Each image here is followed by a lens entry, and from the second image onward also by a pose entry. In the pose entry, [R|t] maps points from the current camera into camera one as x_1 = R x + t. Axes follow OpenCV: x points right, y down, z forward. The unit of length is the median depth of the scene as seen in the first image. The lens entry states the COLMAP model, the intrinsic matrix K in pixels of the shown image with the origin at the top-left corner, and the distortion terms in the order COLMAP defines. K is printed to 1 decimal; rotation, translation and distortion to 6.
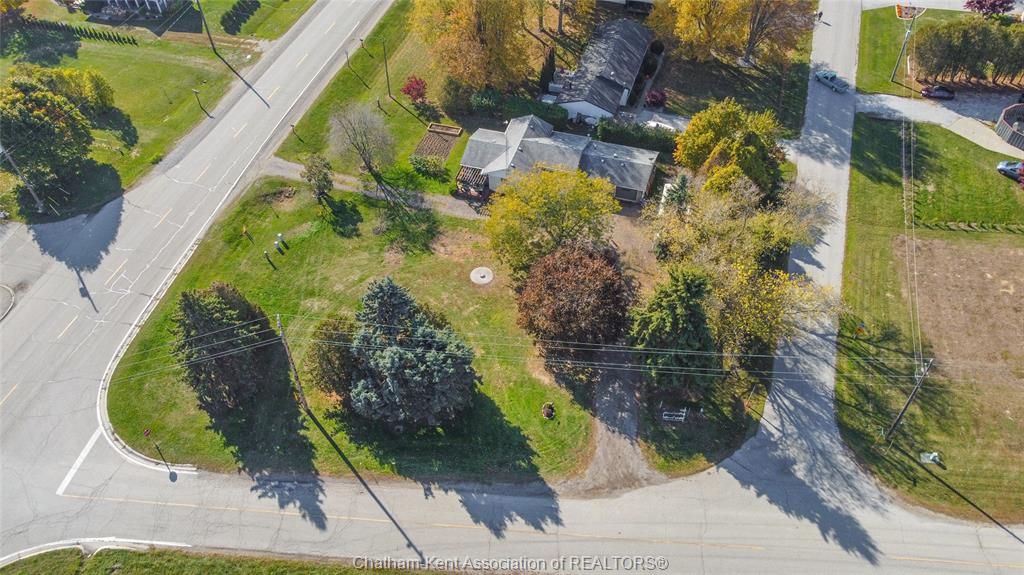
lens RADIAL K [[771.9, 0, 506.4], [0, 771.9, 289.9], [0, 0, 1]] dist [-0.001539, -0.003964]
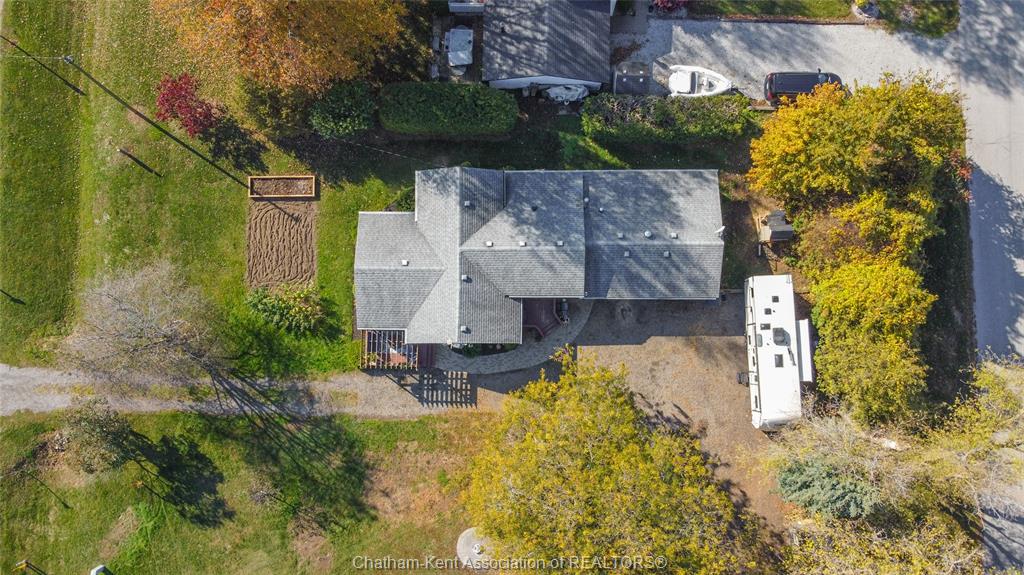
lens RADIAL K [[826.5, 0, 504.4], [0, 826.5, 286.8], [0, 0, 1]] dist [0.000216, -0.010089]
pose [[0.955098, -0.294523, 0.032318, 0.025704], [0.221080, 0.781021, 0.584063, -0.533966], [-0.197261, -0.550692, 0.811065, 0.613187]]
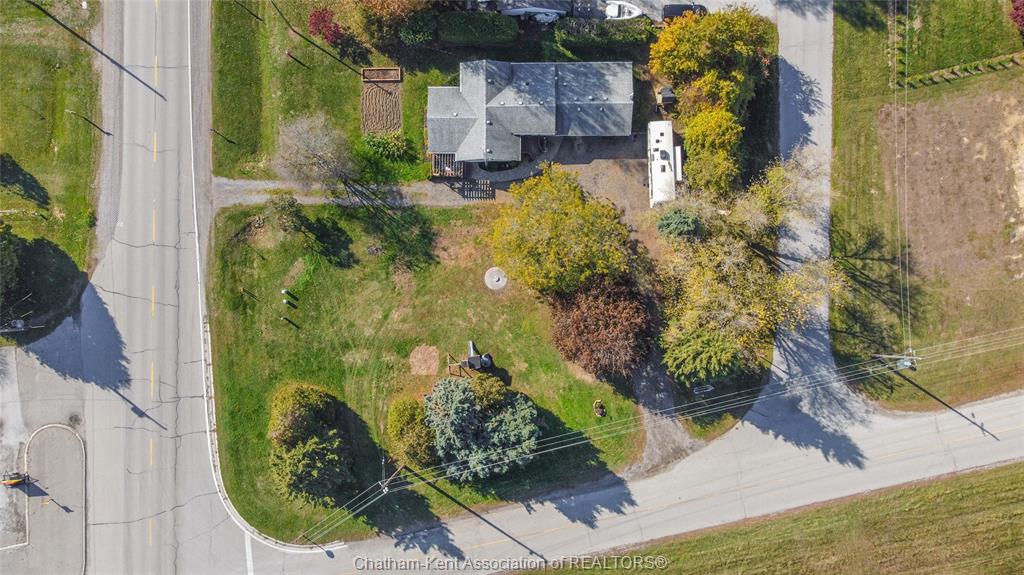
lens RADIAL K [[785.5, 0, 504.6], [0, 785.5, 286.7], [0, 0, 1]] dist [-0.002323, -0.001260]
pose [[0.953764, -0.300535, 0.003682, -0.028099], [0.226550, 0.726912, 0.648285, -0.697176], [-0.197509, -0.617477, 0.761389, 0.197253]]
